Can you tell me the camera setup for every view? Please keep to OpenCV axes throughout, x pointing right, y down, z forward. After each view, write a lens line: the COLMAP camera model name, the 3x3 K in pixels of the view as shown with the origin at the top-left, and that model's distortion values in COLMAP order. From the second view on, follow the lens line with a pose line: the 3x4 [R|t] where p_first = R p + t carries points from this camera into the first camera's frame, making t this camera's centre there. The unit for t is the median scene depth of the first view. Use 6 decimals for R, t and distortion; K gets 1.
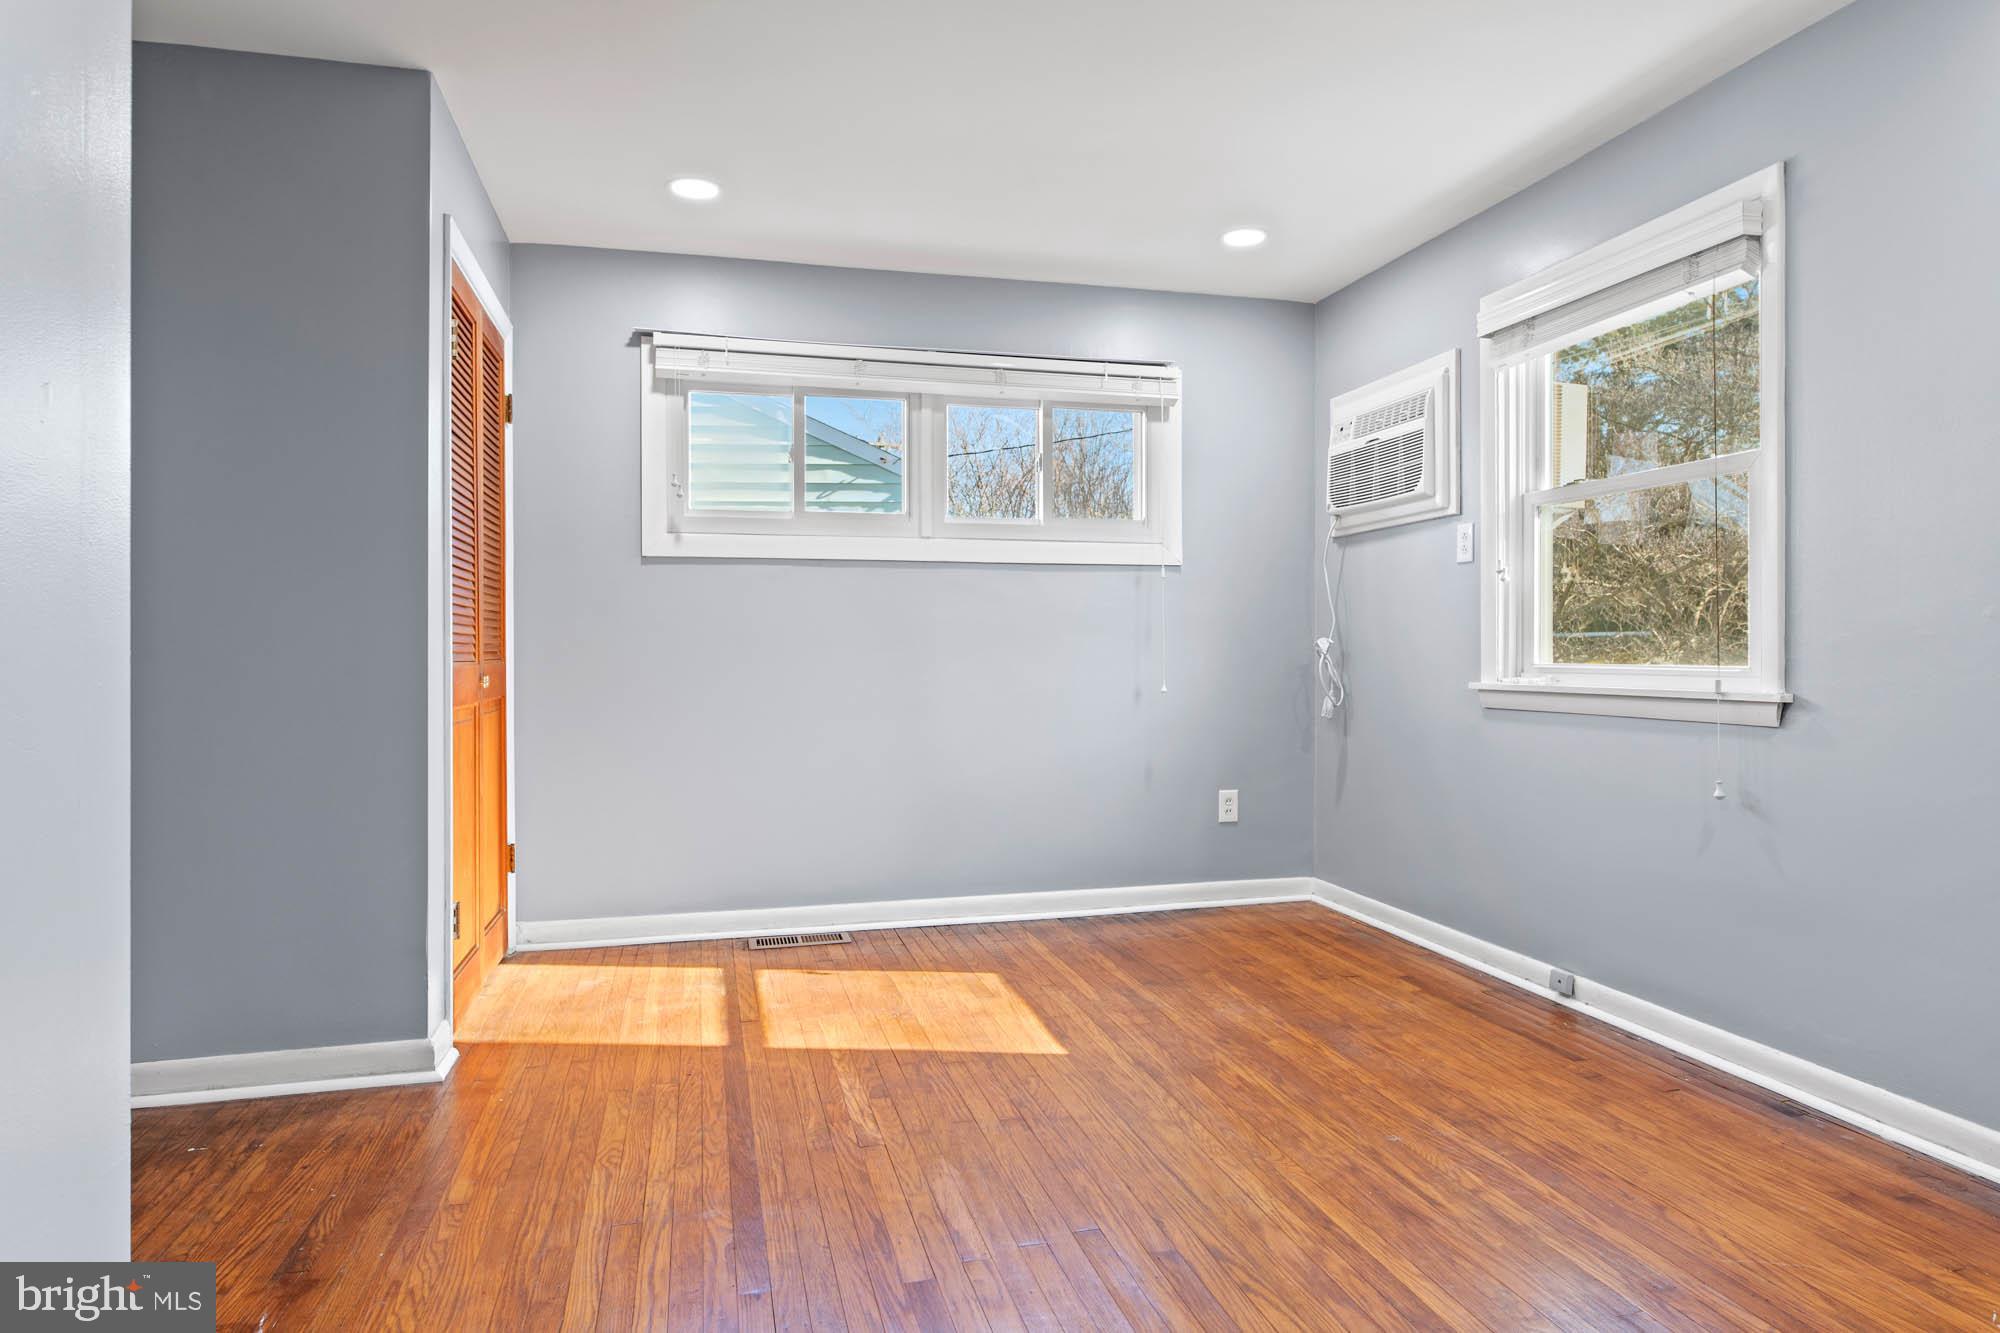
lens RADIAL K [[1152.1, 0, 999.1], [0, 1152.1, 659.9], [0, 0, 1]] dist [-0.002749, -0.002396]
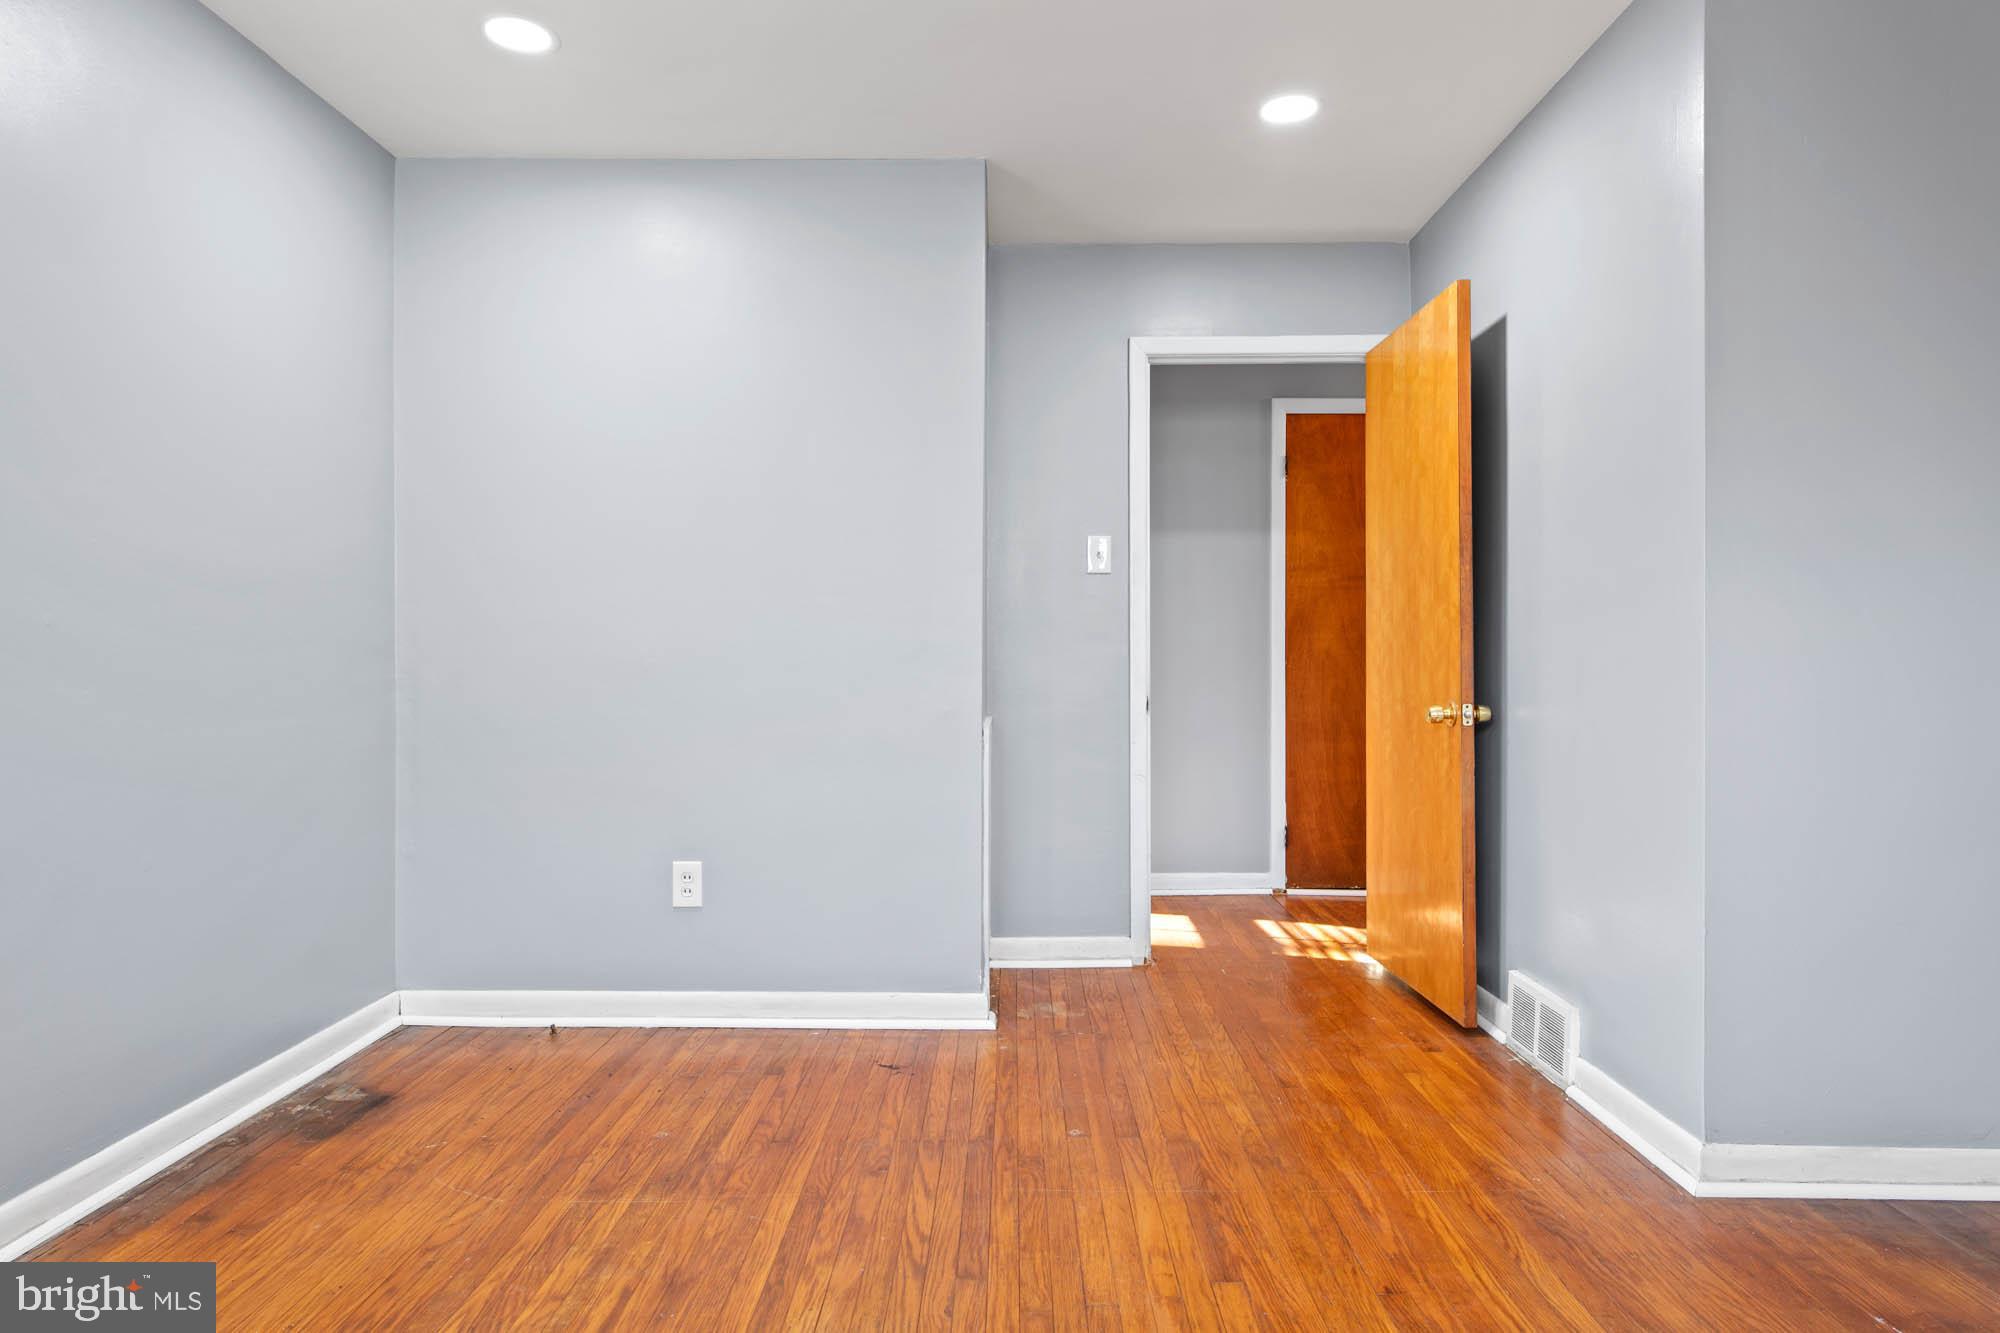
lens RADIAL K [[1152.1, 0, 999.6], [0, 1152.1, 663.9], [0, 0, 1]] dist [-0.002749, -0.002396]
pose [[-0.964903, 0.002053, 0.262598, -0.135413], [0.004811, 0.999940, 0.009860, -0.013242], [-0.262562, 0.010777, -0.964855, 1.911383]]
